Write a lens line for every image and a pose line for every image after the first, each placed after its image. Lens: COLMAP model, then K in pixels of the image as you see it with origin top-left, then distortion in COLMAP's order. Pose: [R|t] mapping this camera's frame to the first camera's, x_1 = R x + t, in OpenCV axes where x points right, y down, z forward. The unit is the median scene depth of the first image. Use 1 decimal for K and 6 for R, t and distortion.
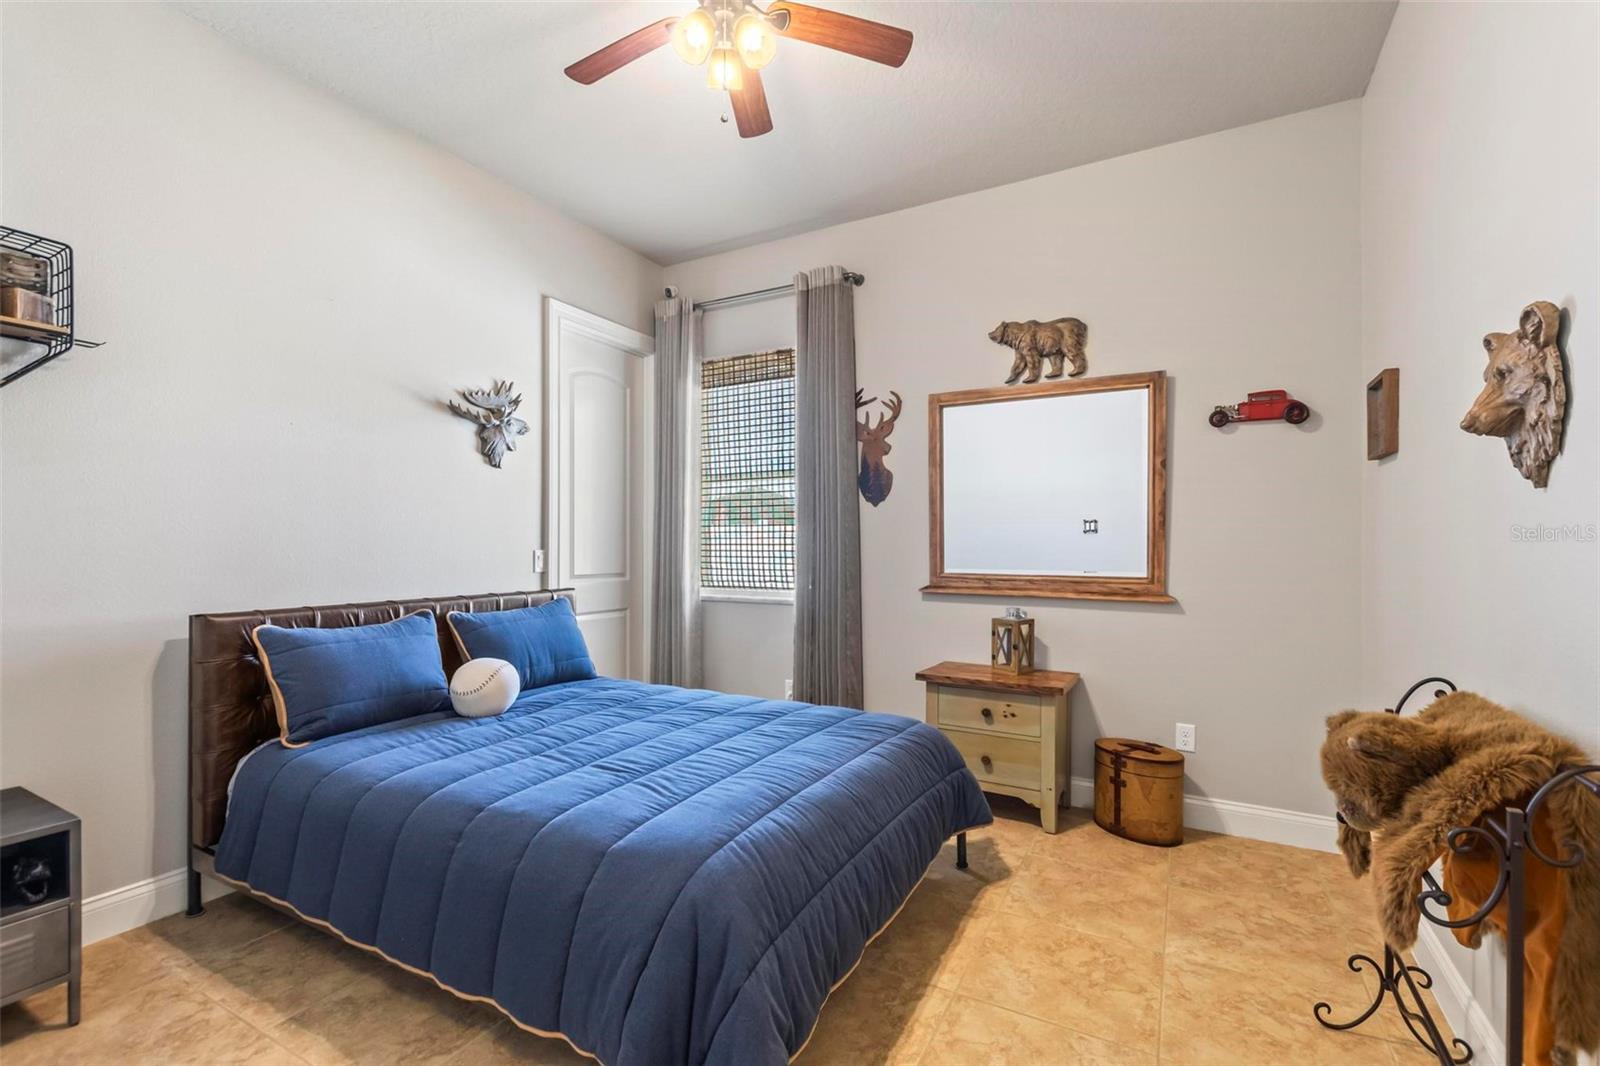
lens RADIAL K [[697.9, 0, 802.7], [0, 697.9, 544.4], [0, 0, 1]] dist [0.006883, -0.000162]
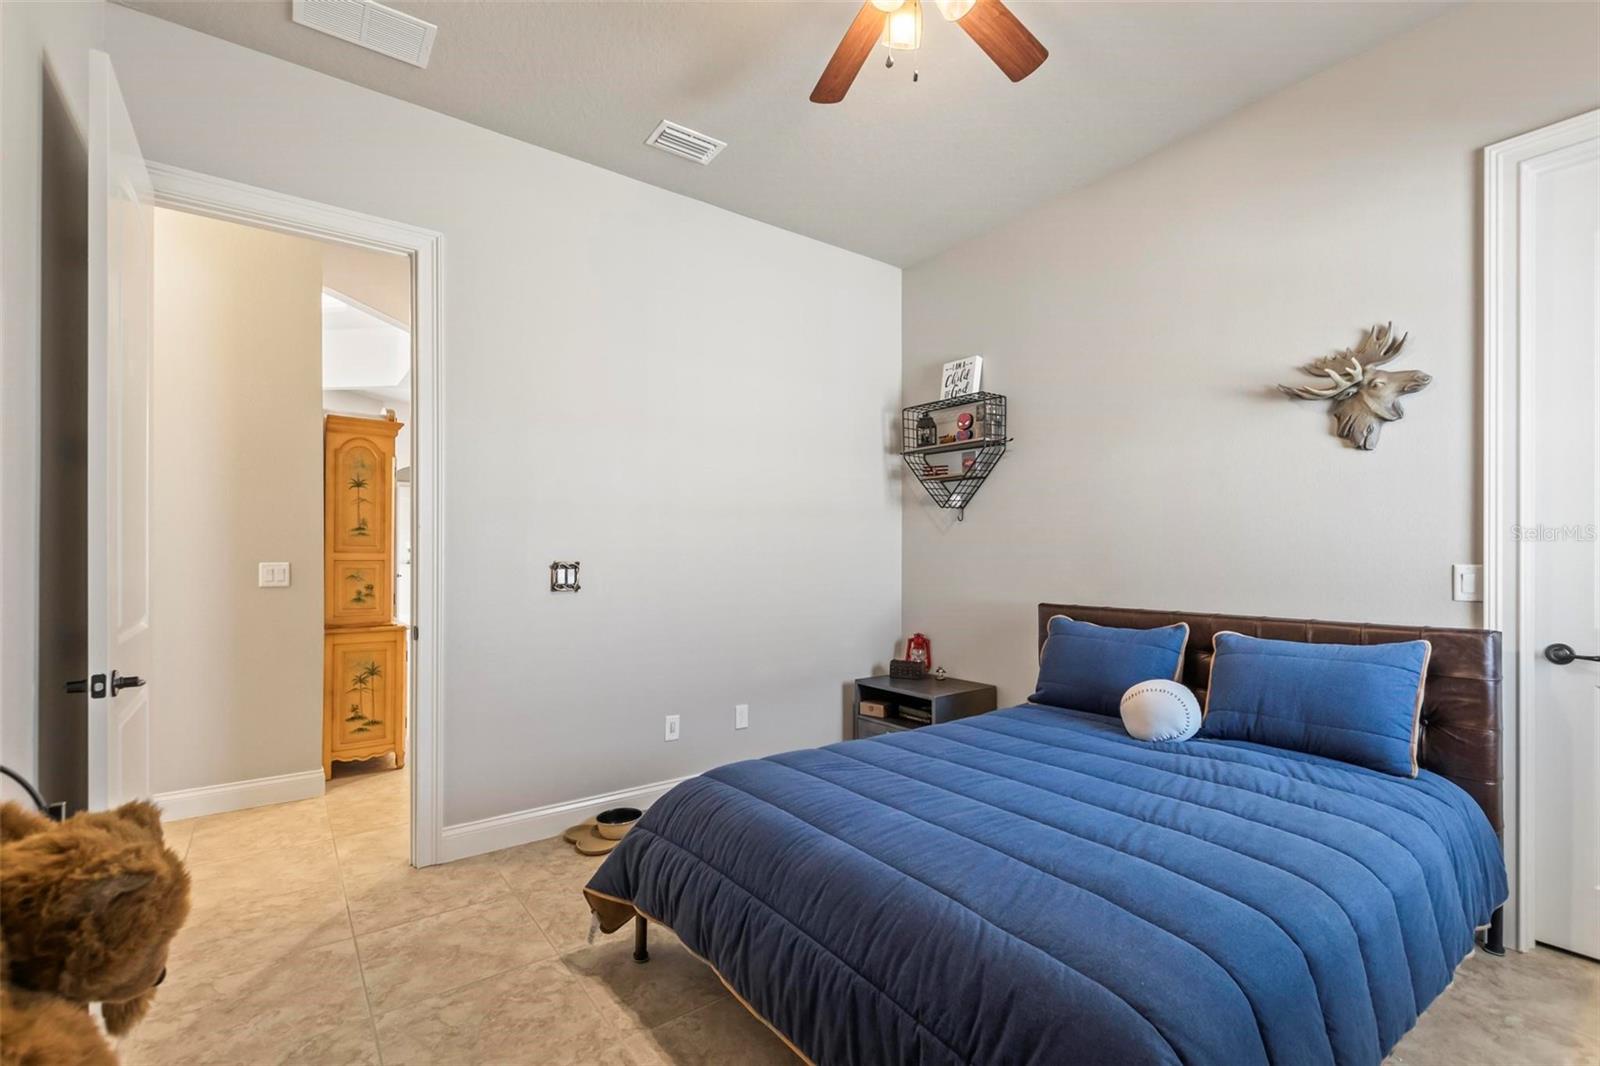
lens RADIAL K [[697.9, 0, 802.7], [0, 697.9, 544.4], [0, 0, 1]] dist [0.006883, -0.000162]
pose [[-0.396869, -0.014243, -0.917765, 0.465581], [-0.002046, 0.999891, -0.014633, -0.000175], [0.917873, -0.003929, -0.396855, 0.760784]]
